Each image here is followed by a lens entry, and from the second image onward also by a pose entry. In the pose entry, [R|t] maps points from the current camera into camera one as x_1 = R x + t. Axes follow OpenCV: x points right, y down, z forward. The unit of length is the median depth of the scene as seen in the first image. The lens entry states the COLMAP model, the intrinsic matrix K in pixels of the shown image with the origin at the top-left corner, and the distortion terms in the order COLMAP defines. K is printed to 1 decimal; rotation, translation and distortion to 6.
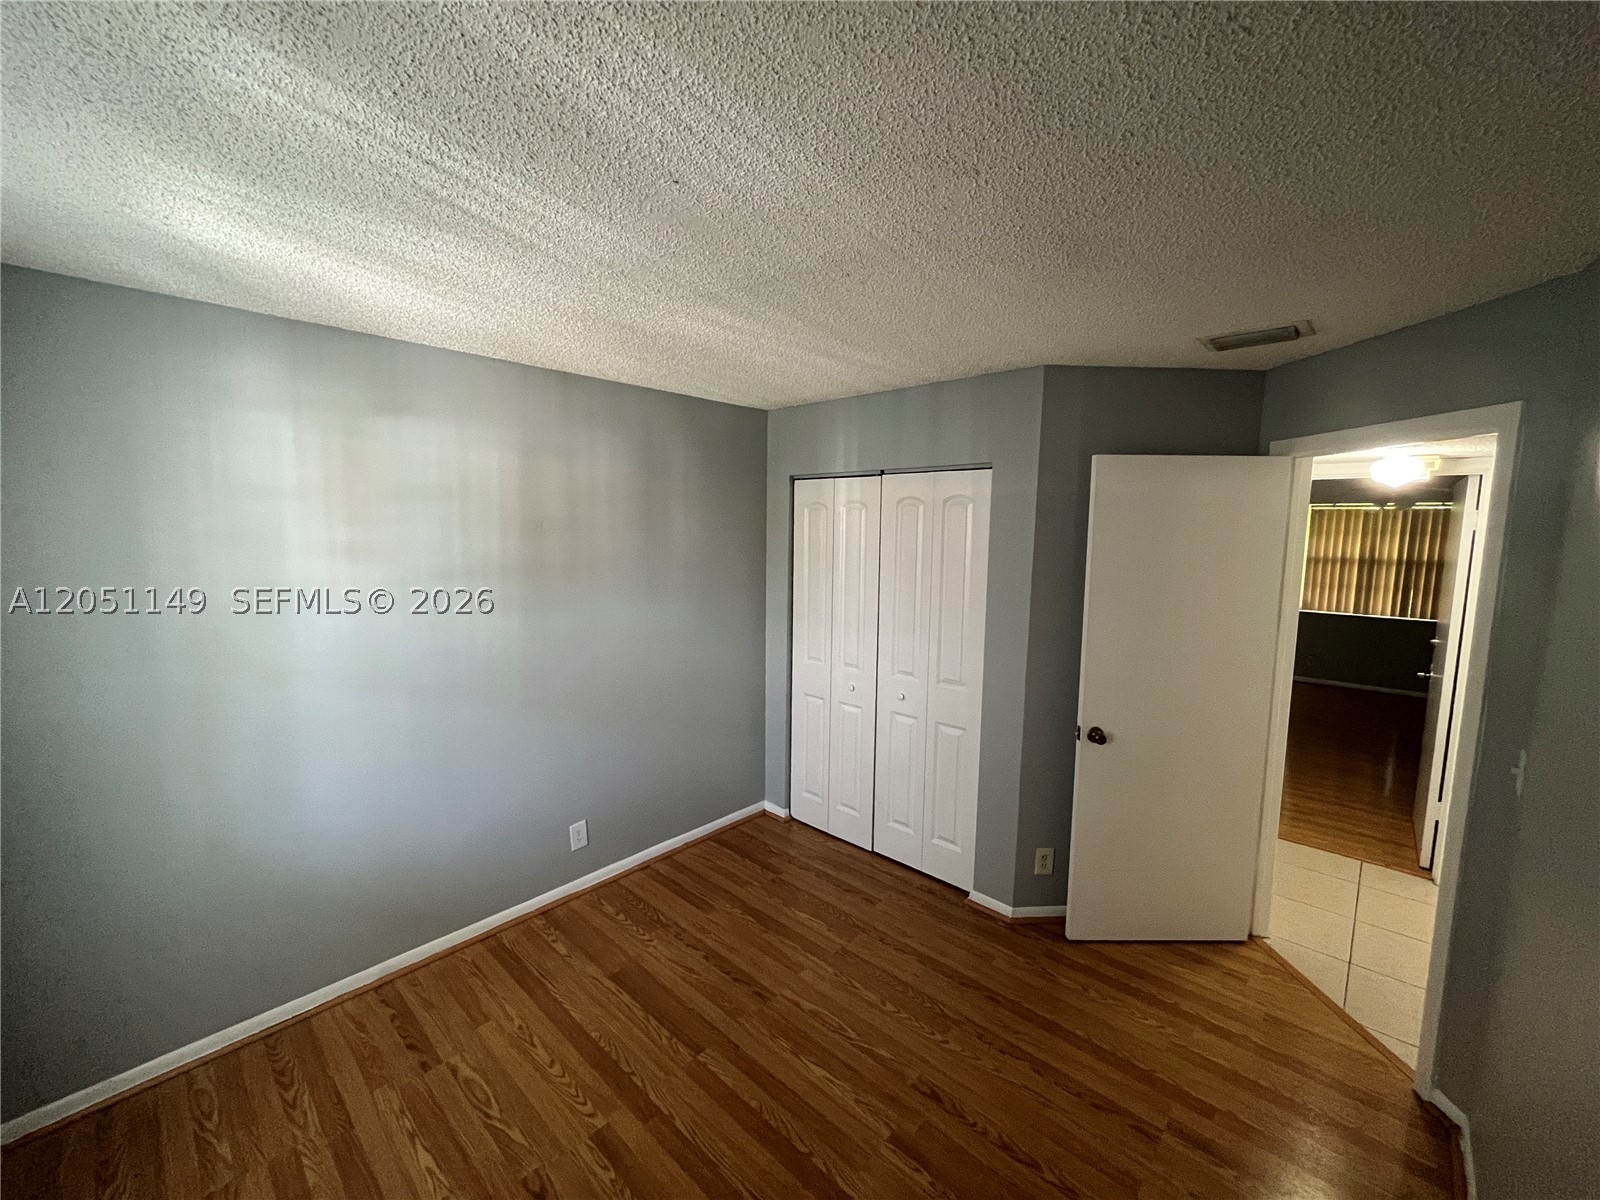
lens RADIAL K [[645.4, 0, 796.3], [0, 645.4, 599.5], [0, 0, 1]] dist [-0.009596, -0.000056]
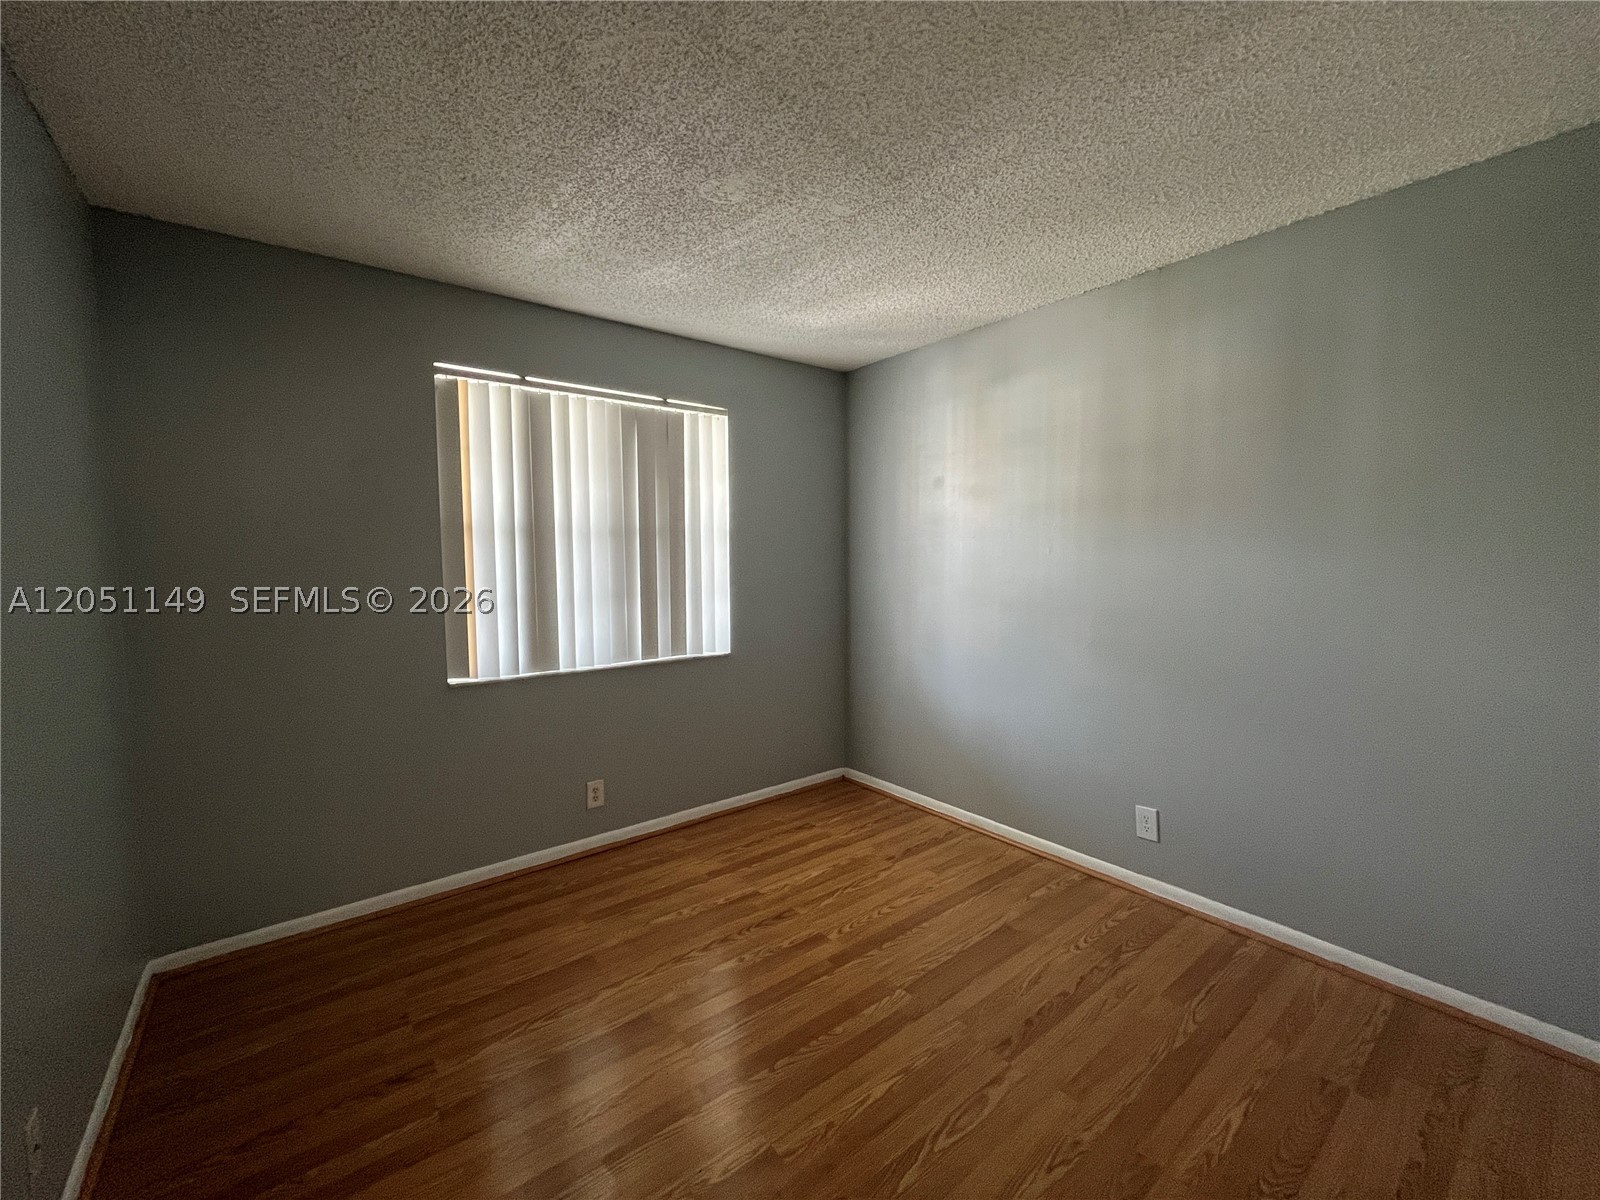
lens RADIAL K [[648.1, 0, 815.6], [0, 648.1, 603.9], [0, 0, 1]] dist [0.015427, 0.000030]
pose [[-0.134512, 0.063415, -0.988881, 0.704402], [-0.110070, 0.990818, 0.078512, 0.084635], [0.984780, 0.119407, -0.126296, 0.850030]]
